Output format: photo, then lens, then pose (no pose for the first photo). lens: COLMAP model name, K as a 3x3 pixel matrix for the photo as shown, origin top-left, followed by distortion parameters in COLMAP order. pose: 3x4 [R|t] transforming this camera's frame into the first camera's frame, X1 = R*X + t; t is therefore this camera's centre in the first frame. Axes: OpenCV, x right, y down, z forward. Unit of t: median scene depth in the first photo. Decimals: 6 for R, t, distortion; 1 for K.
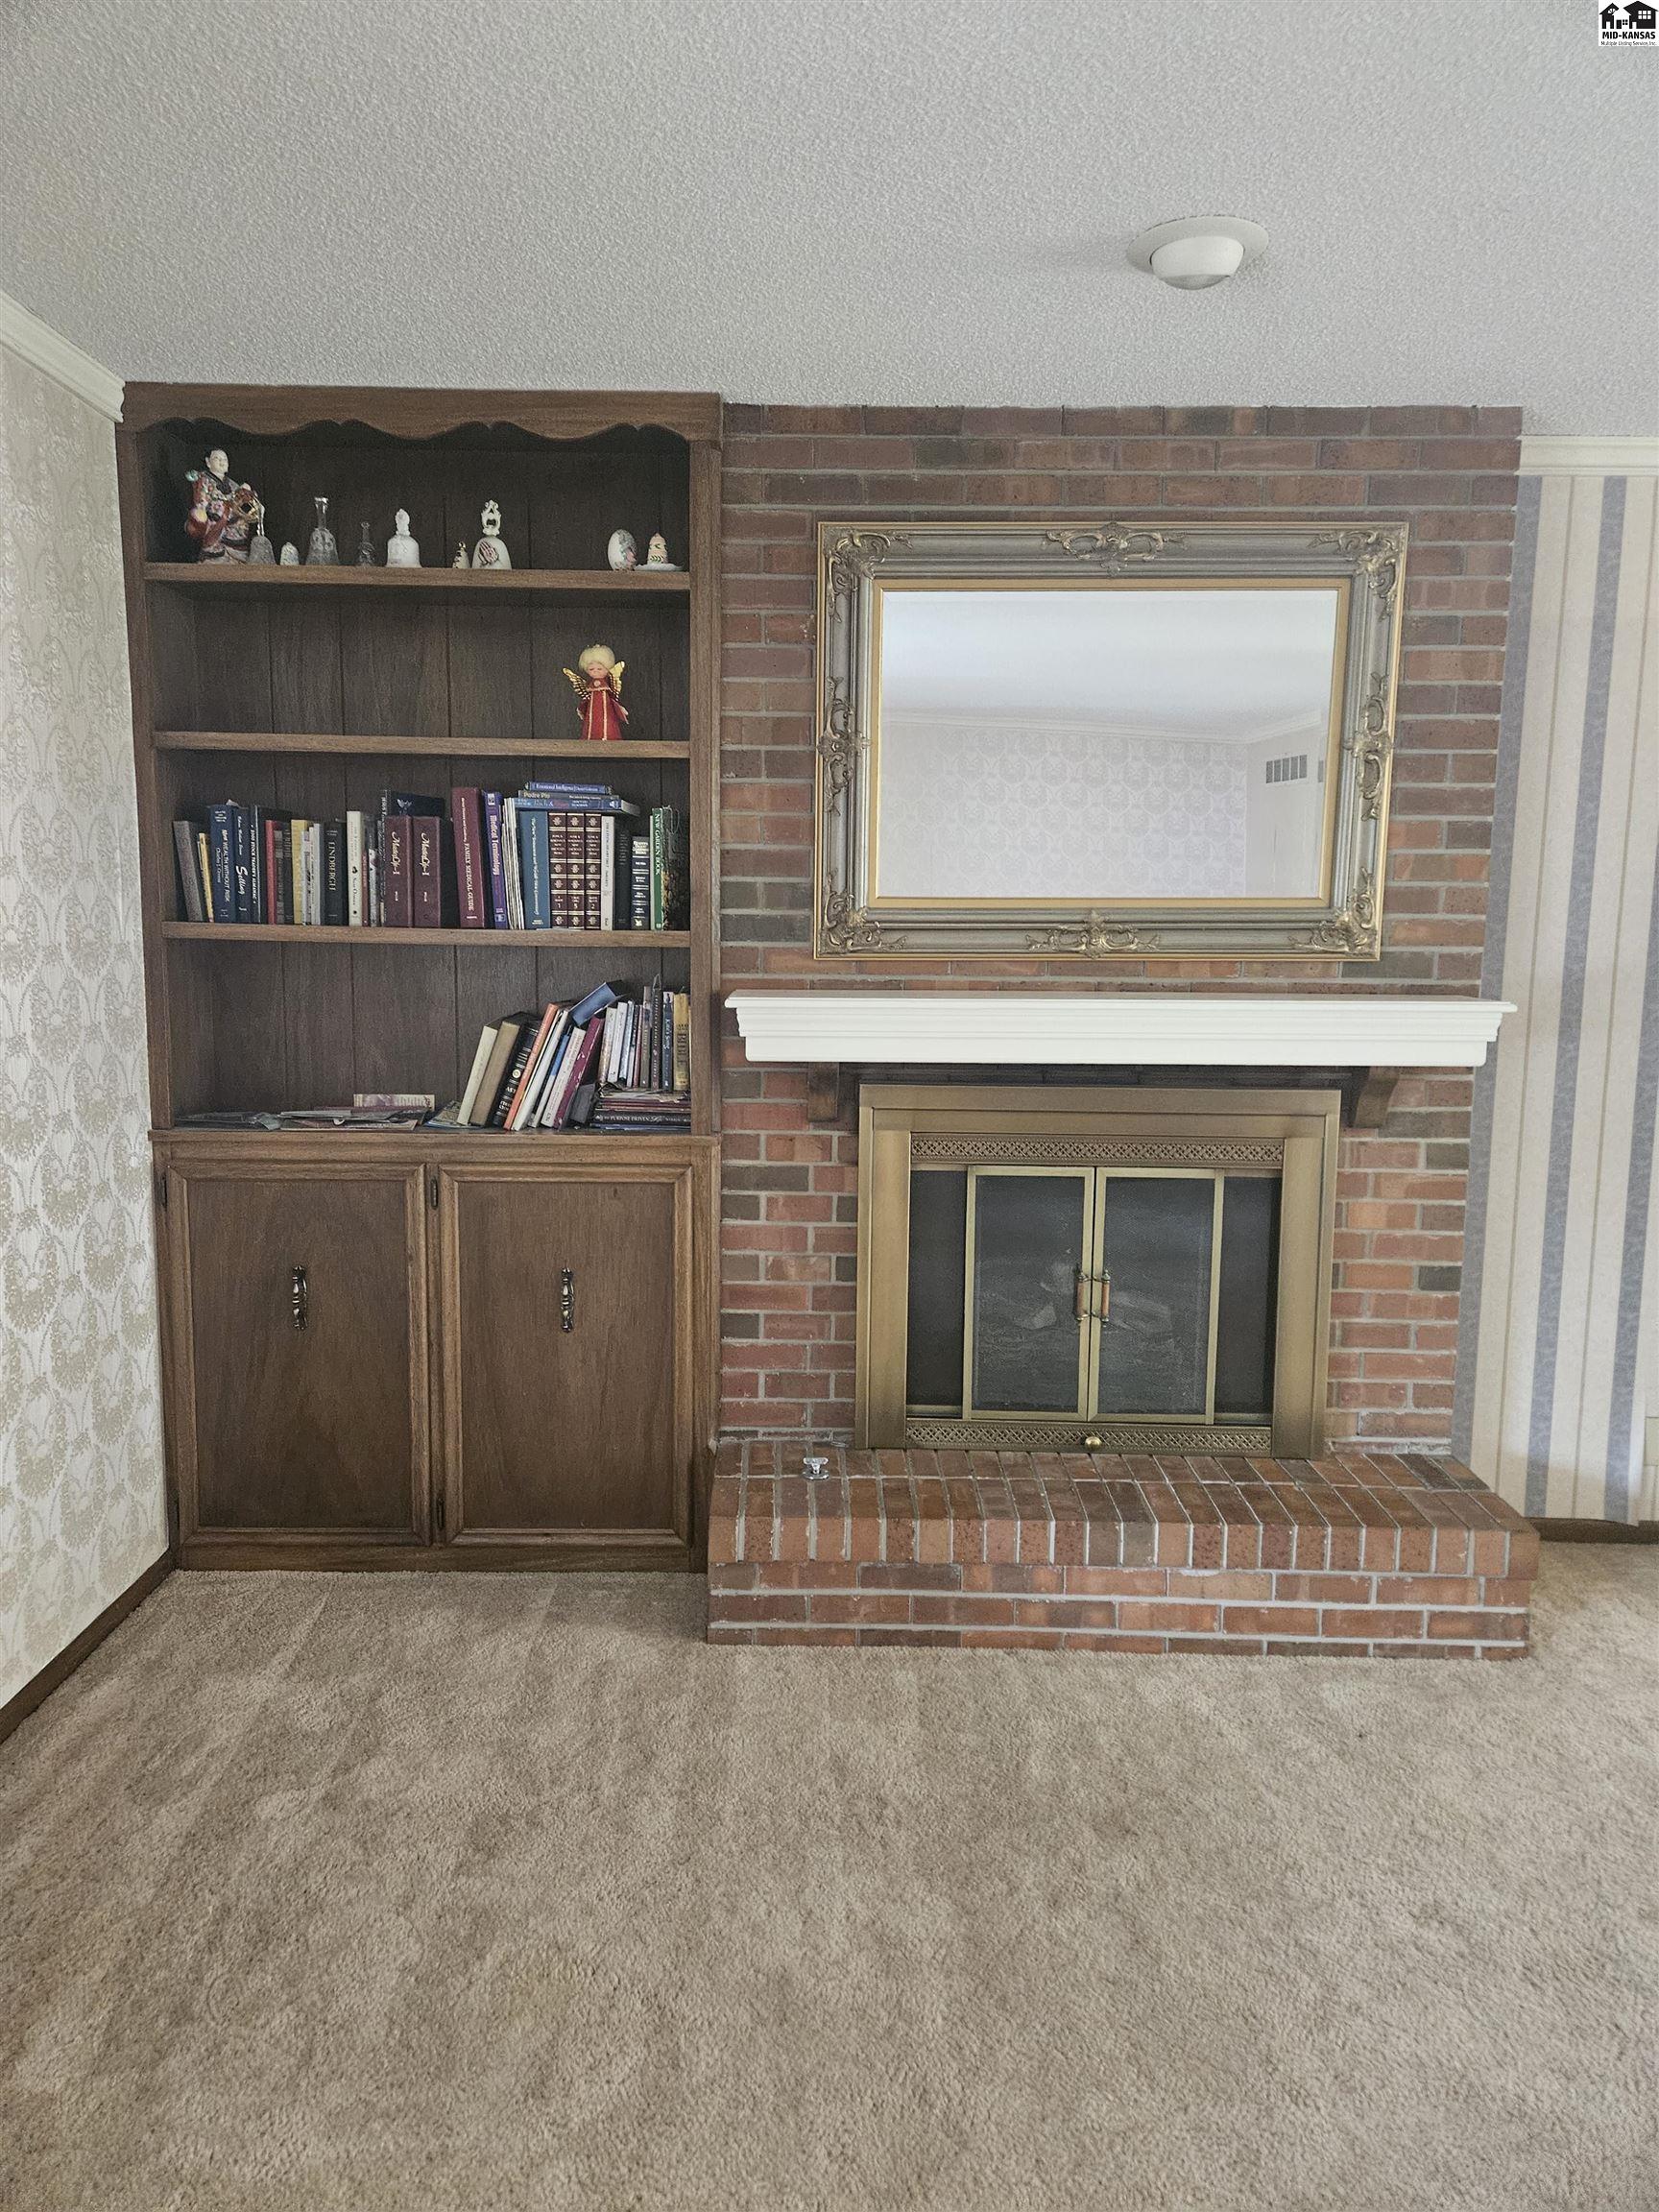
lens RADIAL K [[1476.3, 0, 796.2], [0, 1476.3, 1109.3], [0, 0, 1]] dist [0.077865, -0.063633]
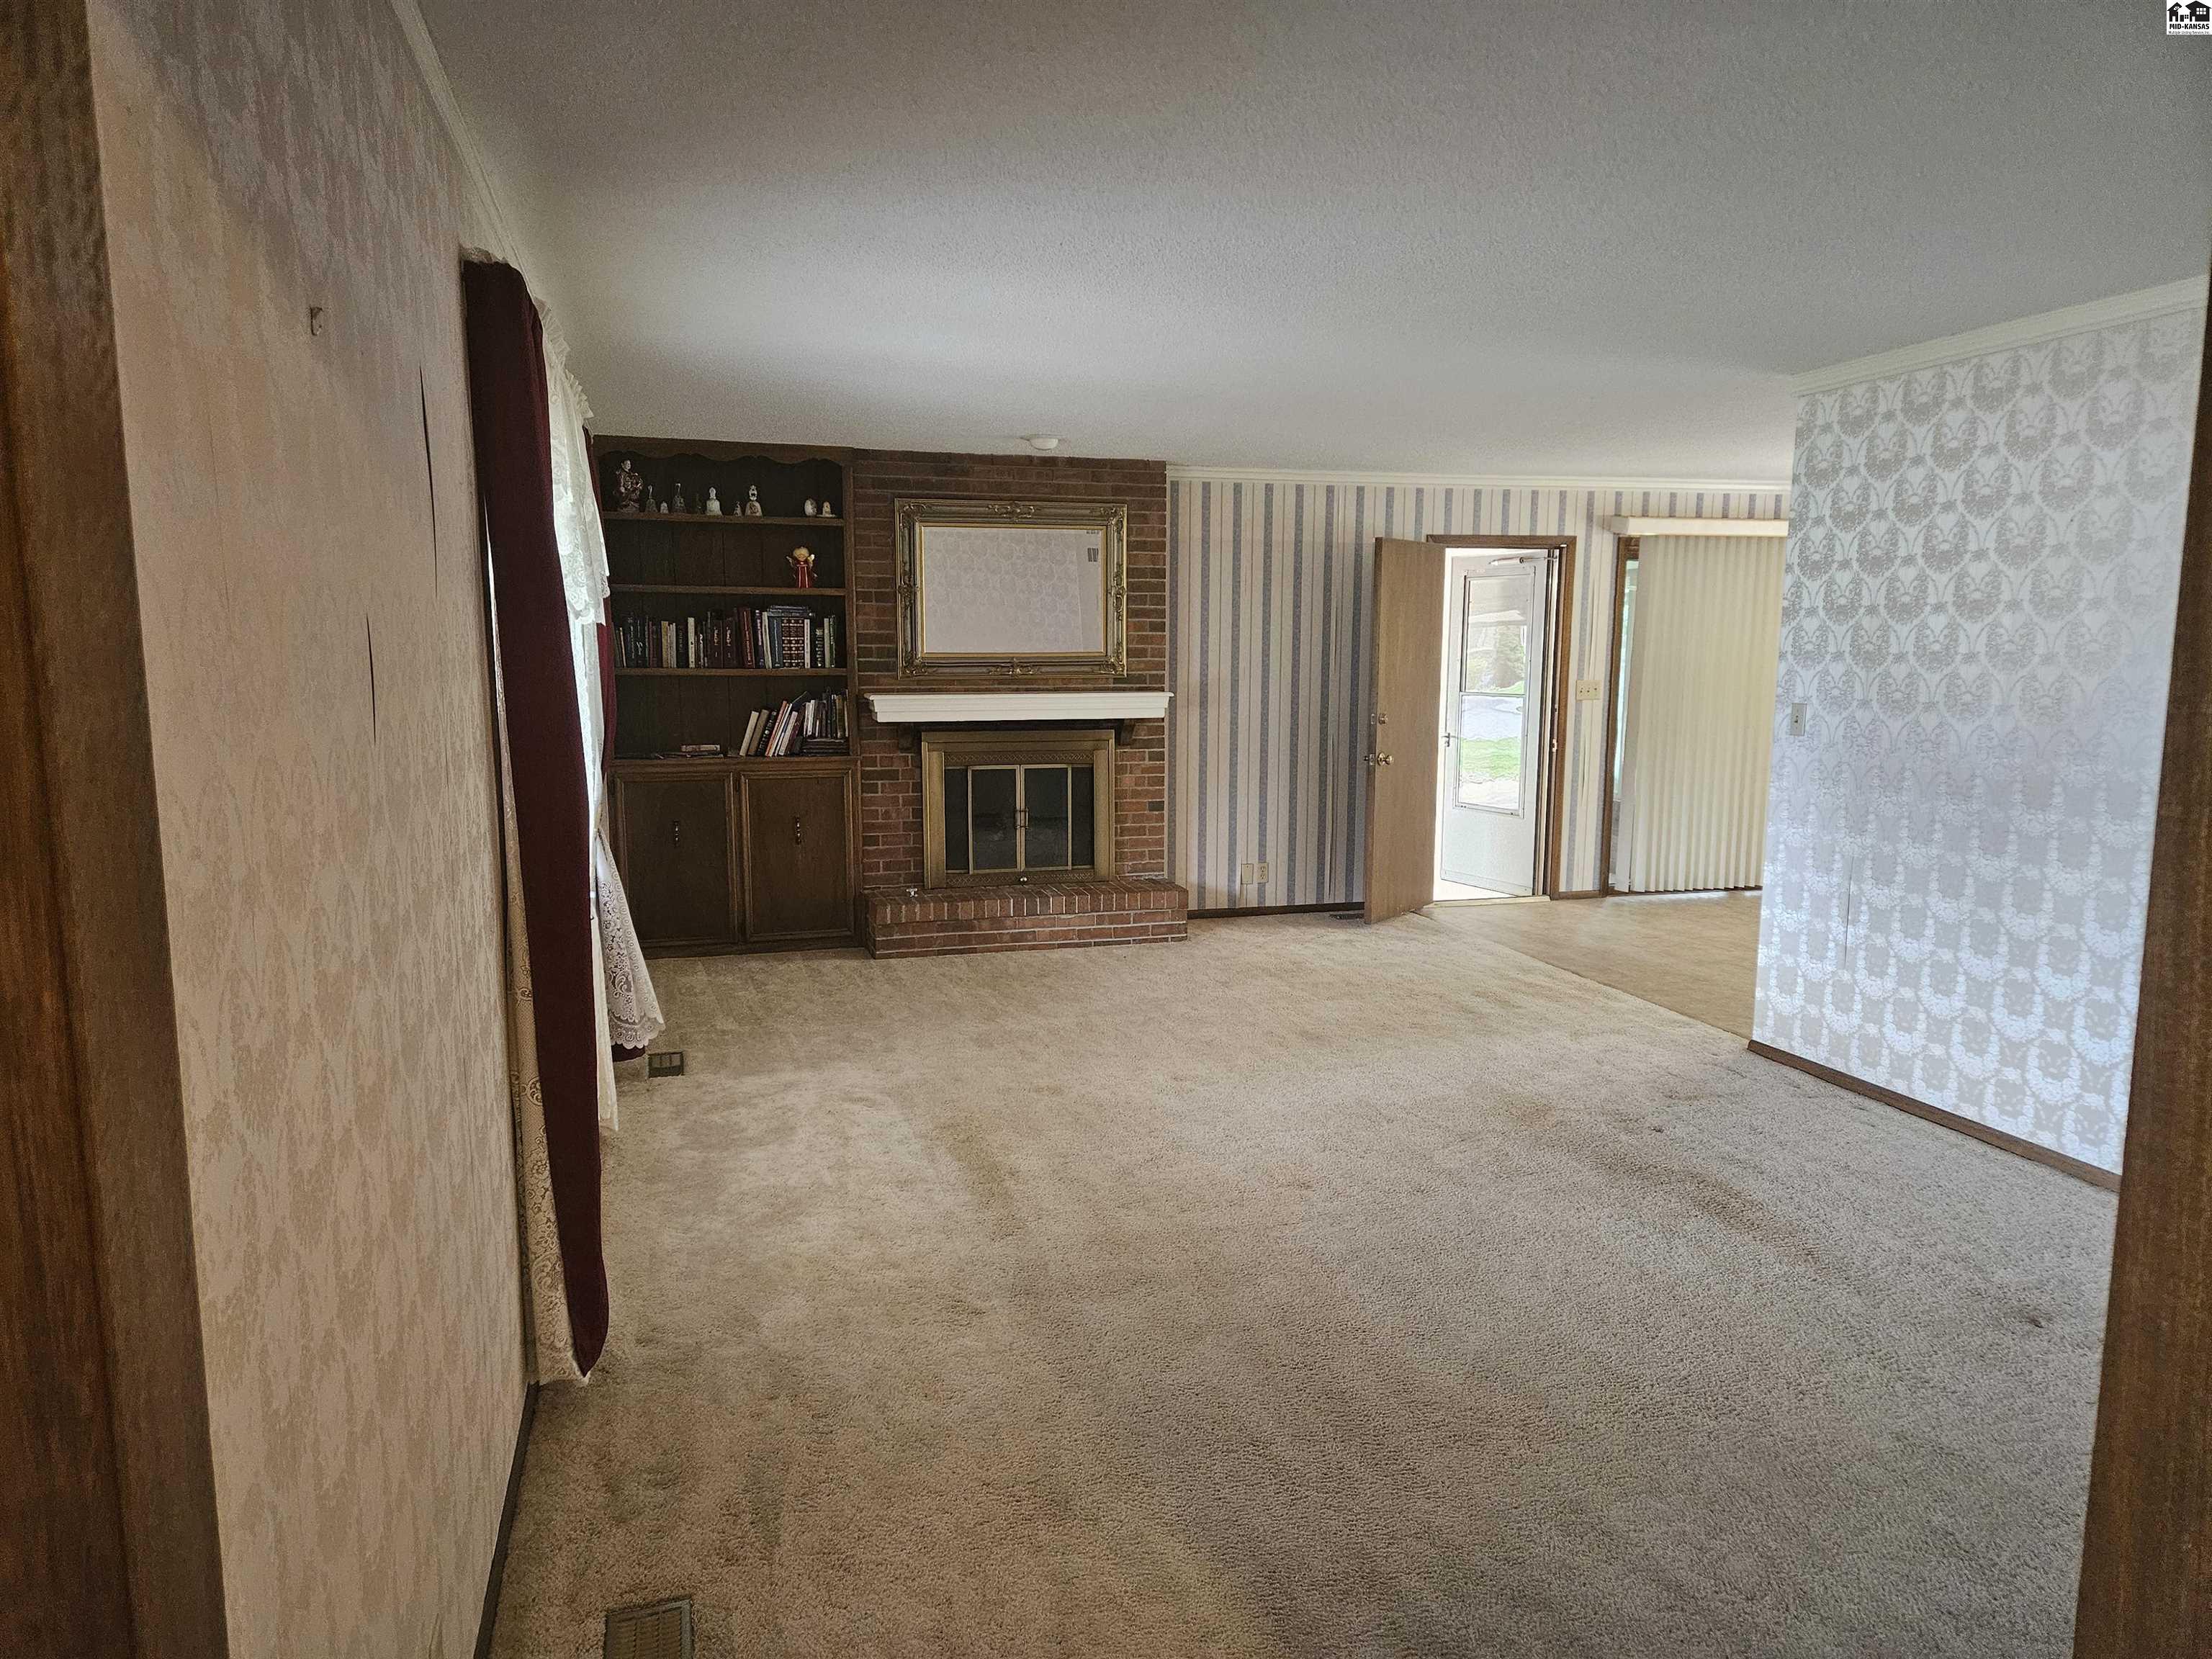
lens RADIAL K [[1476.3, 0, 1101.2], [0, 1476.3, 827.3], [0, 0, 1]] dist [0.077865, -0.063633]
pose [[0.957057, -0.045692, 0.286278, -0.367188], [0.047187, 0.998885, 0.001678, 0.145131], [-0.286035, 0.011902, 0.958145, -1.351267]]
